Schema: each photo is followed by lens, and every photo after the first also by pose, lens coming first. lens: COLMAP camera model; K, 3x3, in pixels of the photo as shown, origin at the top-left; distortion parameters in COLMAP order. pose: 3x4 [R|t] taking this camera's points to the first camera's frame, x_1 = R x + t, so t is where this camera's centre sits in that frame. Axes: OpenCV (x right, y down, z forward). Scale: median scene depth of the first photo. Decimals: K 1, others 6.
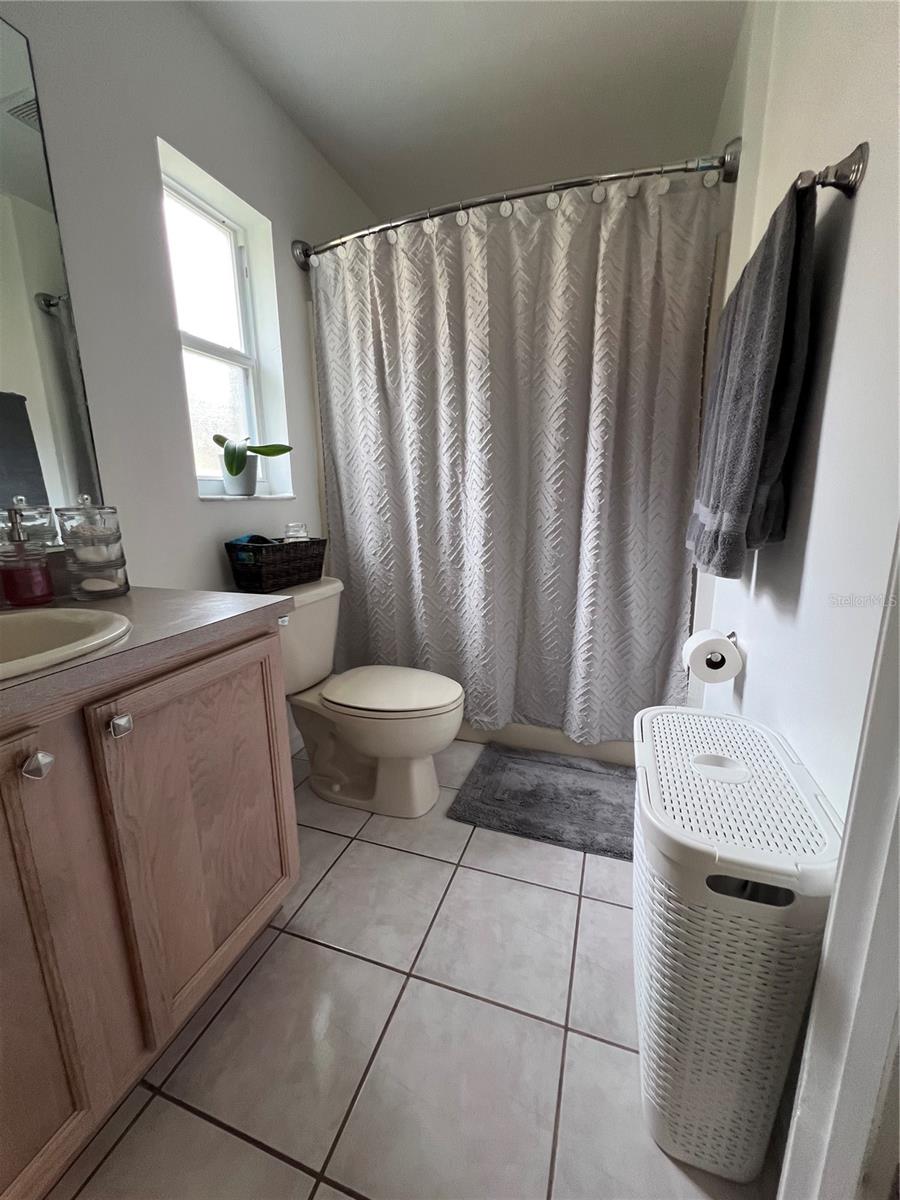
lens RADIAL K [[479.7, 0, 449.4], [0, 479.7, 598.5], [0, 0, 1]] dist [-0.003648, 0.001367]
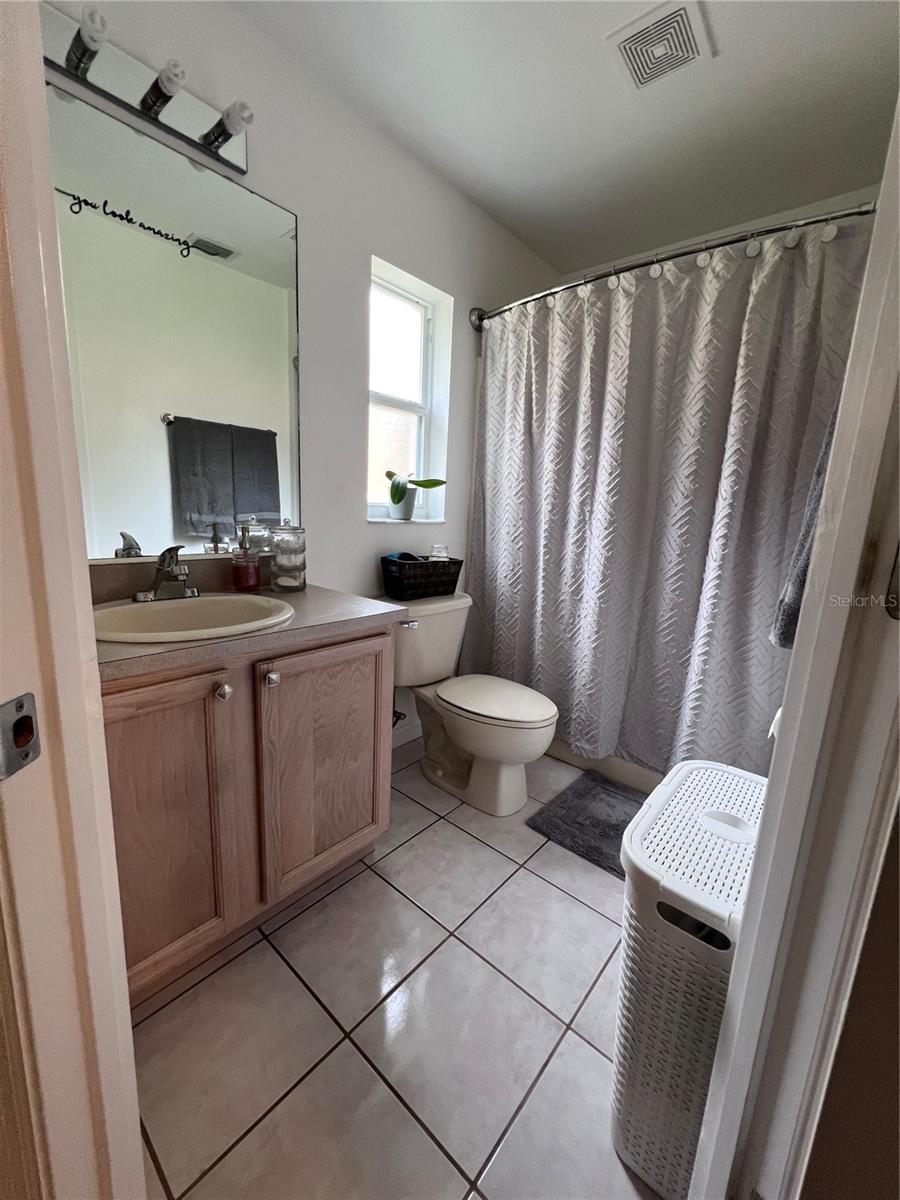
lens RADIAL K [[479.7, 0, 449.3], [0, 479.7, 598.0], [0, 0, 1]] dist [-0.003648, 0.001367]
pose [[0.927509, 0.125792, -0.352000, 0.156760], [-0.135524, 0.990769, -0.003035, -0.029065], [0.348369, 0.050519, 0.935995, -0.115167]]
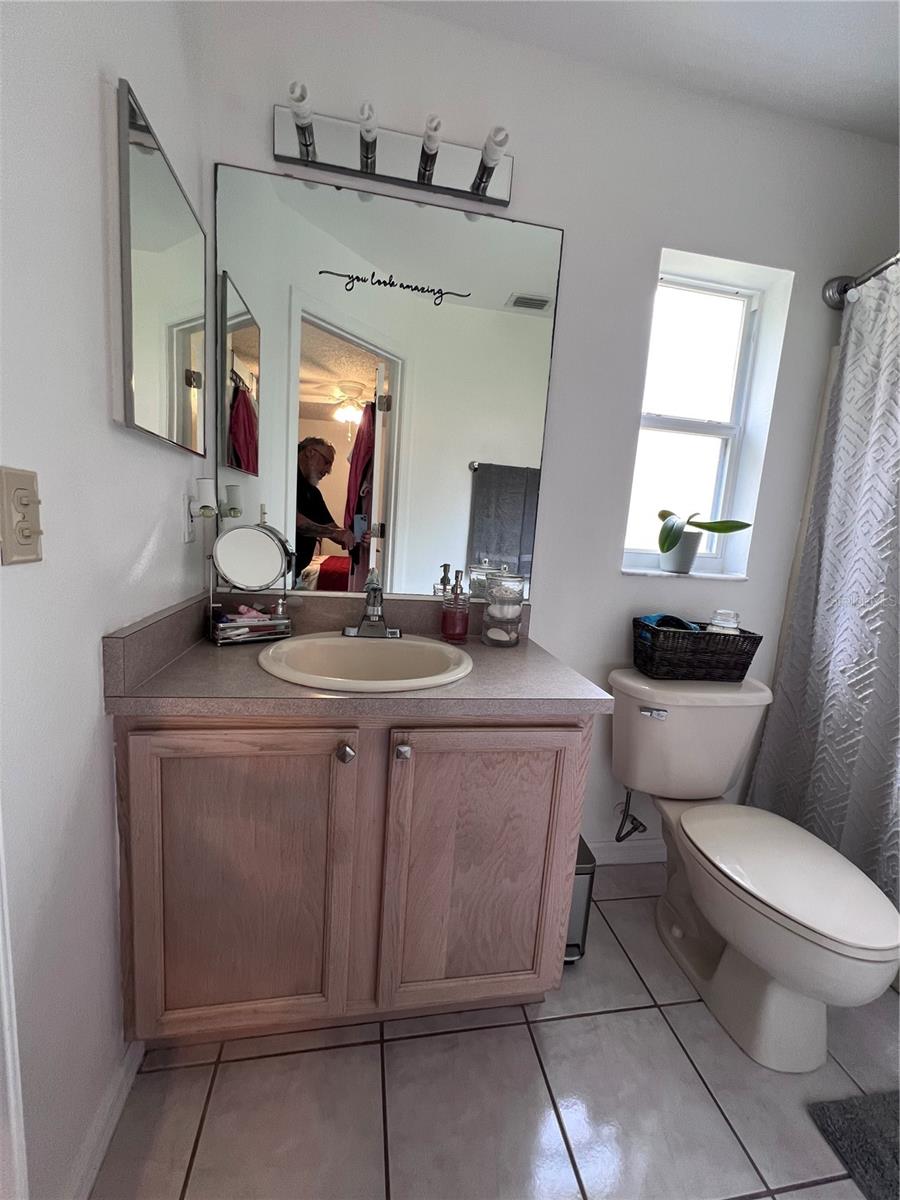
lens RADIAL K [[479.7, 0, 449.4], [0, 479.7, 598.9], [0, 0, 1]] dist [-0.003648, 0.001367]
pose [[0.490926, 0.177762, -0.852873, 0.186238], [-0.257275, 0.964883, 0.053017, -0.107870], [0.832347, 0.193395, 0.519420, 0.155571]]
